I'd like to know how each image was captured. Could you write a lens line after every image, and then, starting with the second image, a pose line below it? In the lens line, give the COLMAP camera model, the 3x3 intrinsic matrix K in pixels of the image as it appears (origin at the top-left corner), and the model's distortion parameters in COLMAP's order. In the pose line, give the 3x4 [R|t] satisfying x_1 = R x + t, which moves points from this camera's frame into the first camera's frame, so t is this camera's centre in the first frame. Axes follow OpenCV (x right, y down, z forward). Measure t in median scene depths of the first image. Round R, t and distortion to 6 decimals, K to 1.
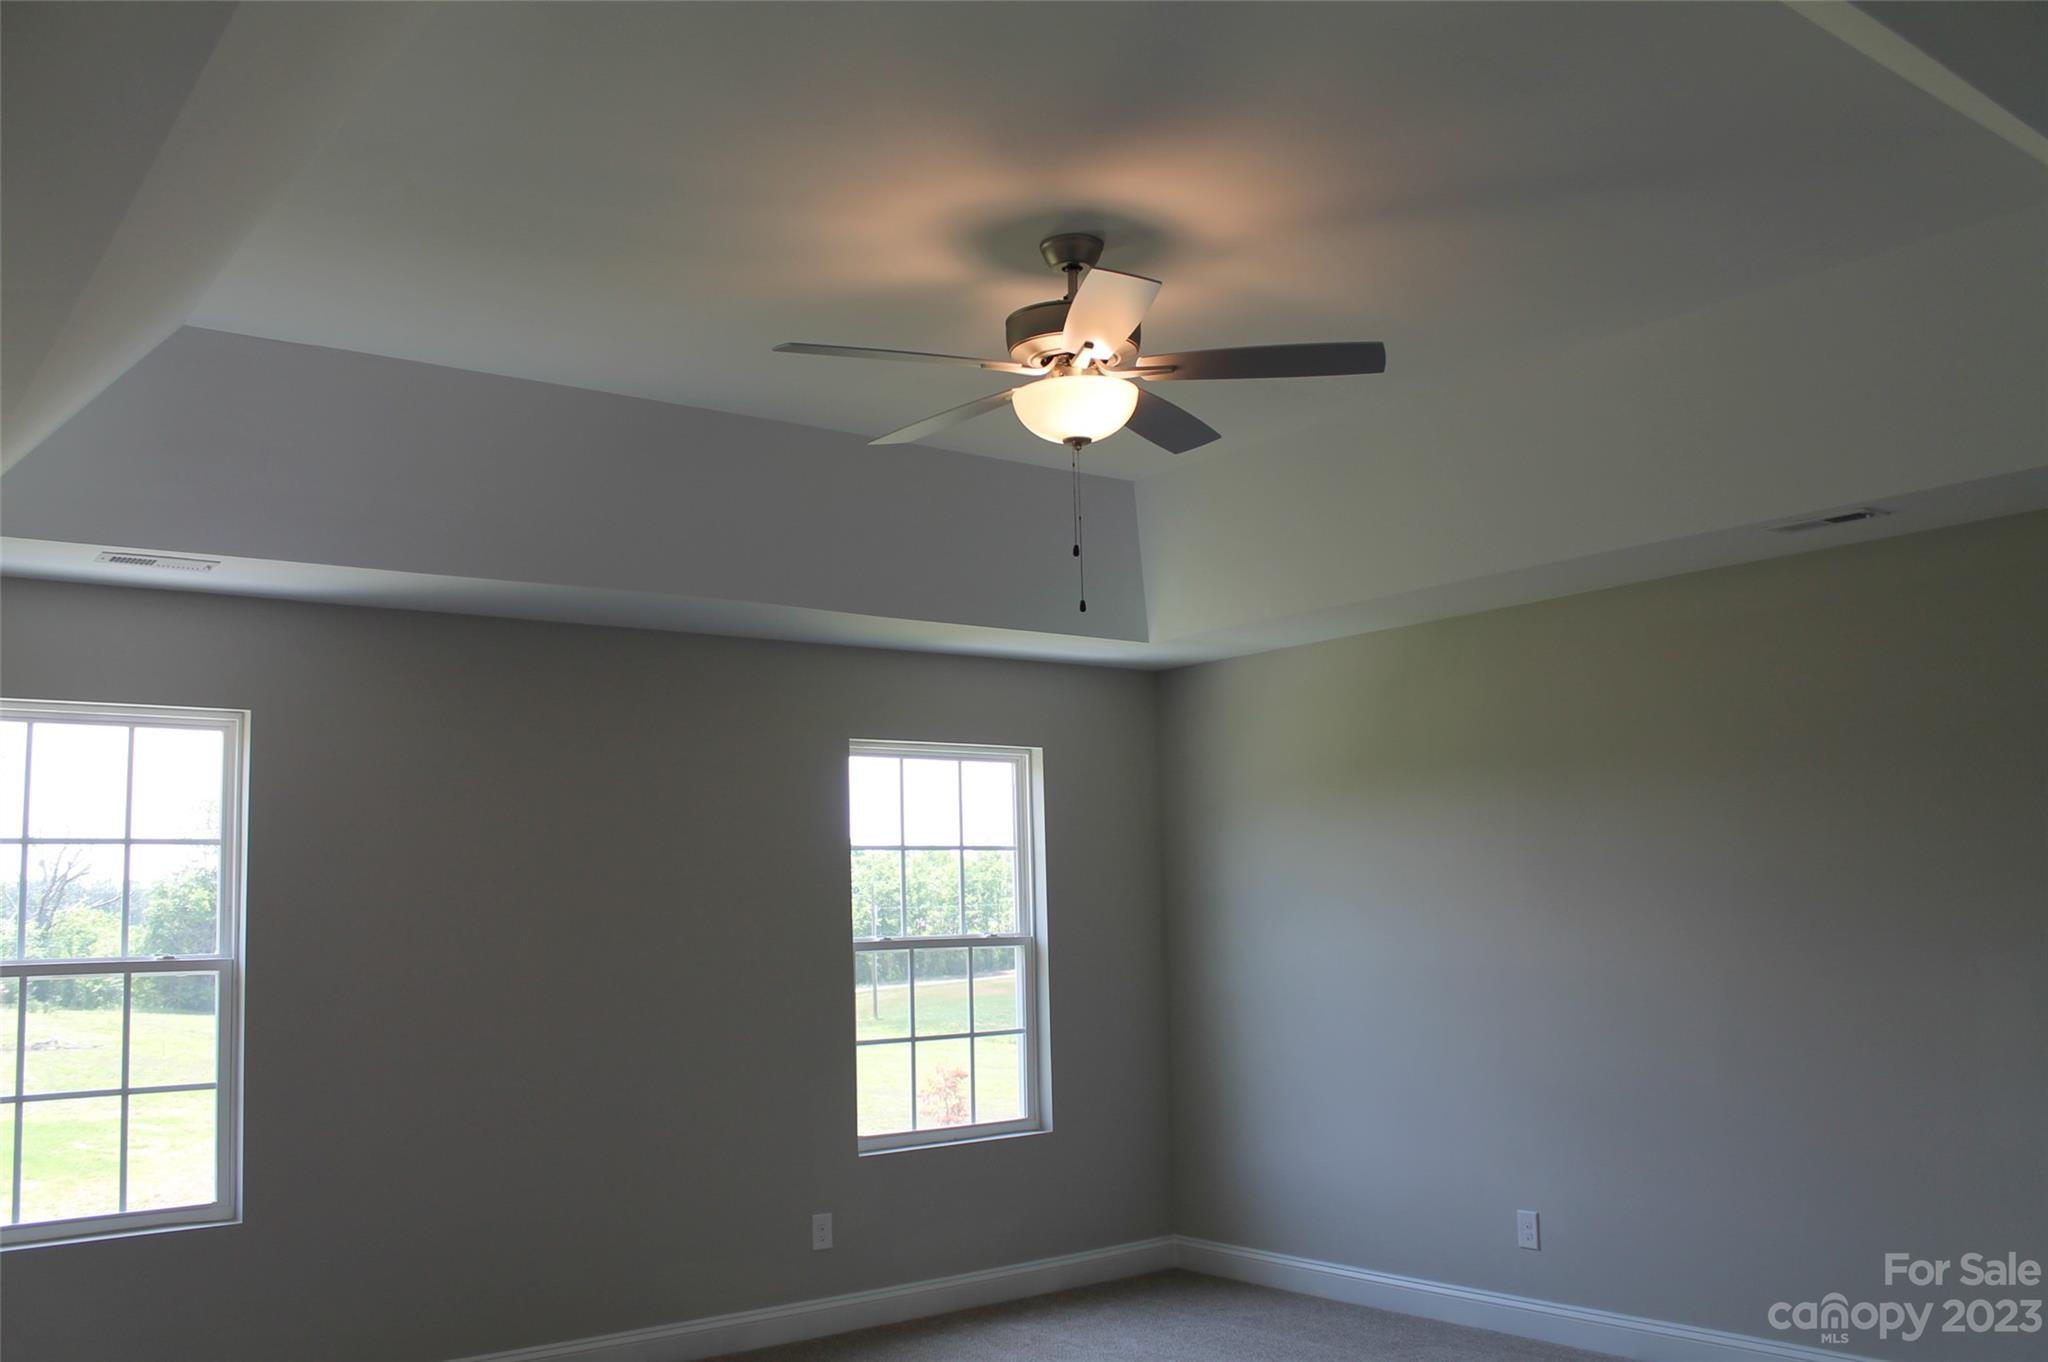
lens RADIAL K [[1747.5, 0, 1024.0], [0, 1747.5, 681.0], [0, 0, 1]] dist [-0.171589, 0.173434]
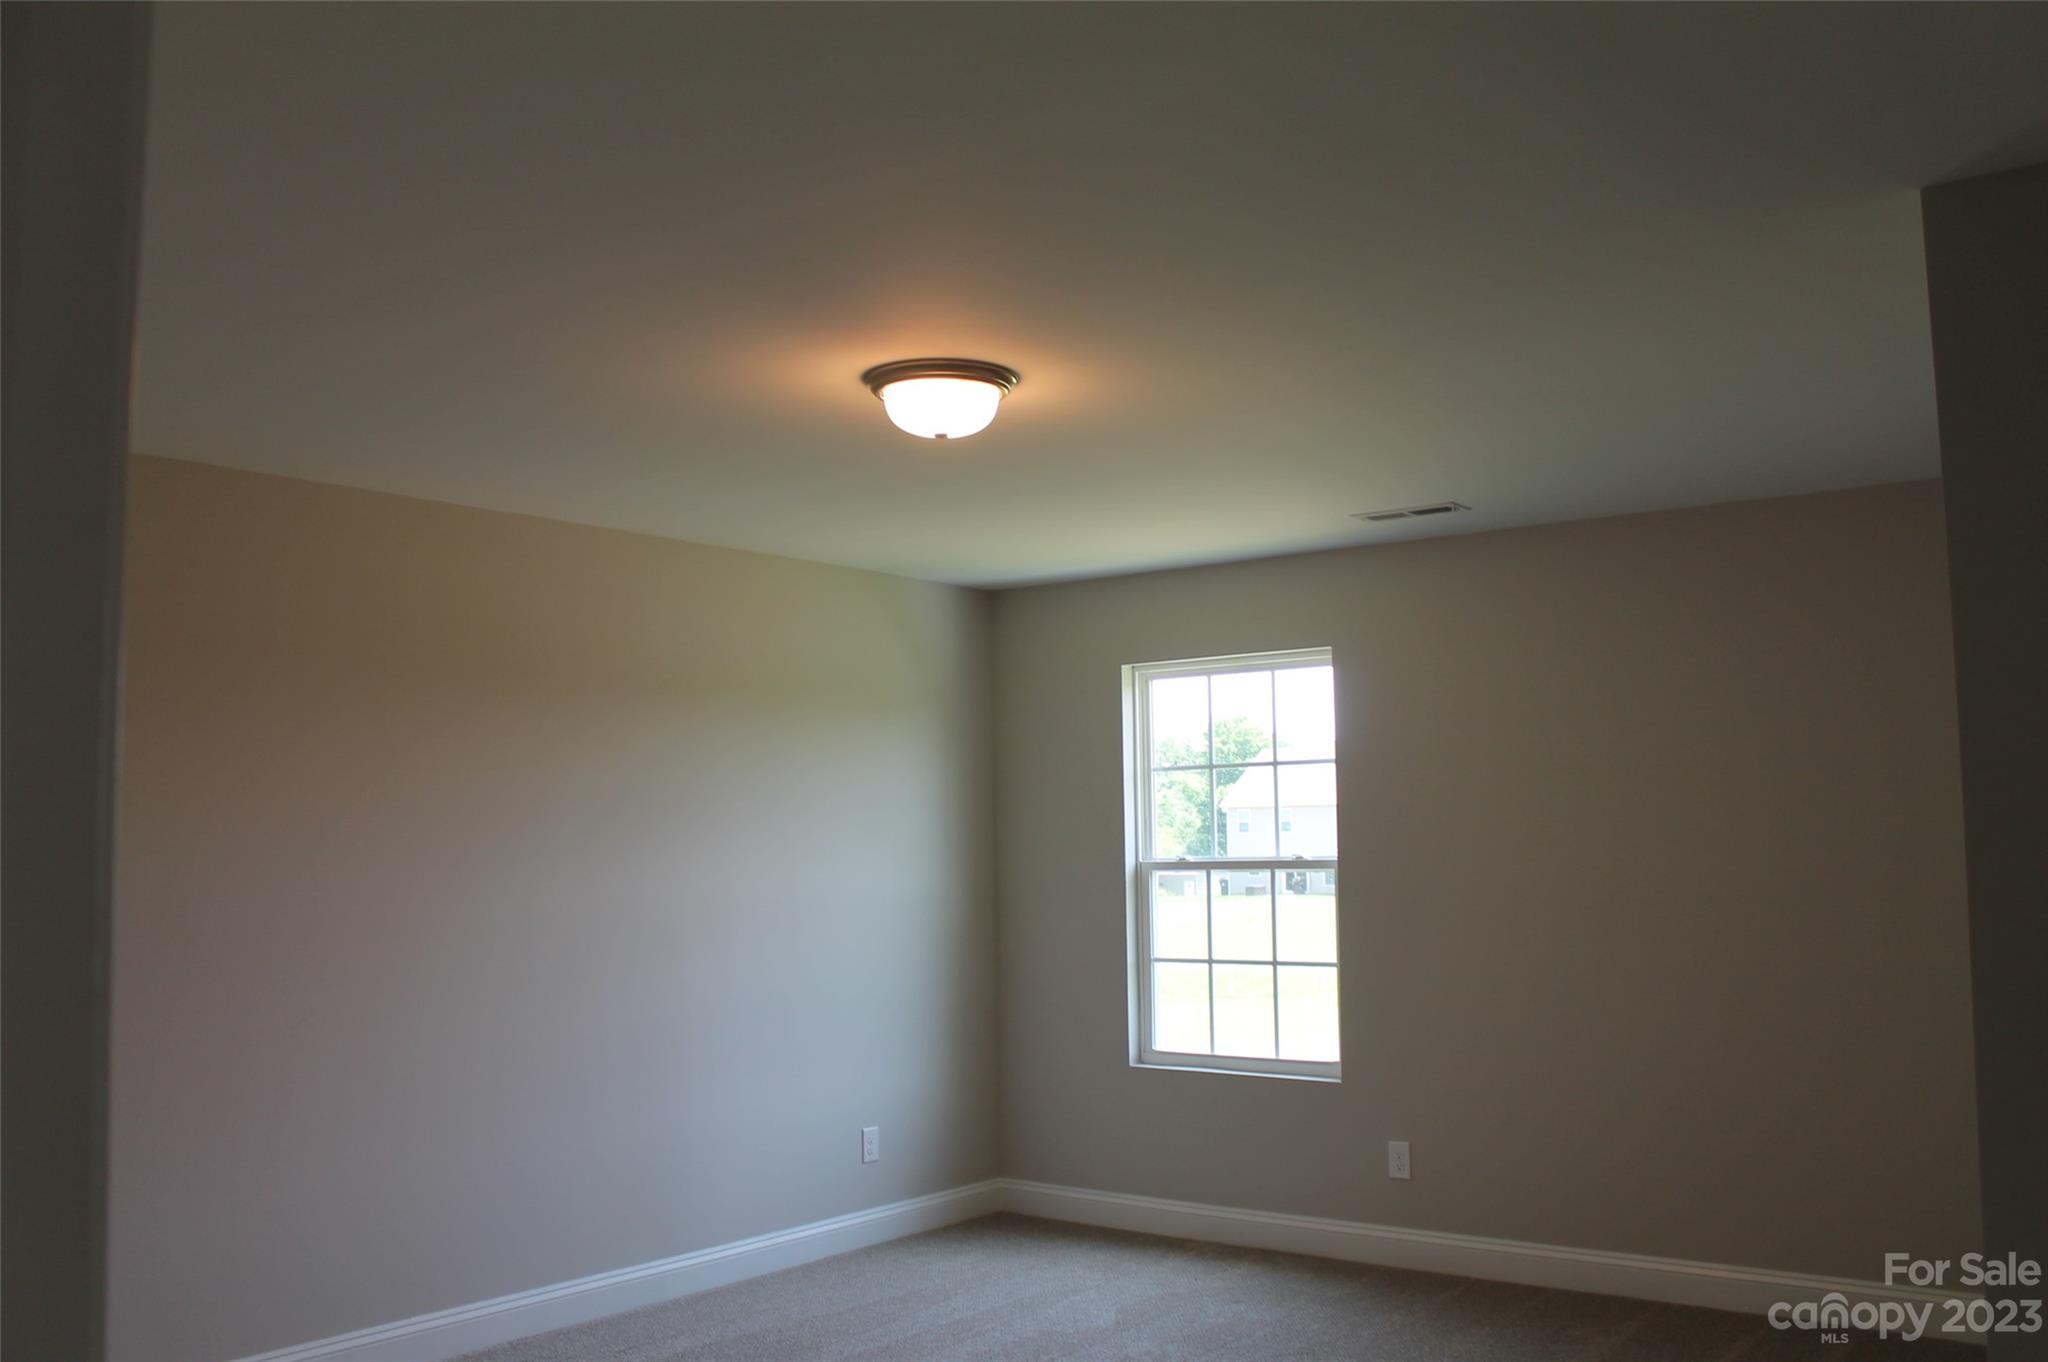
lens RADIAL K [[1747.5, 0, 1024.0], [0, 1747.5, 681.0], [0, 0, 1]] dist [-0.171589, 0.173434]
pose [[0.247965, -0.062895, -0.966725, 0.819977], [0.134192, 0.990500, -0.030022, 0.060504], [0.959430, -0.122283, 0.254050, 0.627799]]
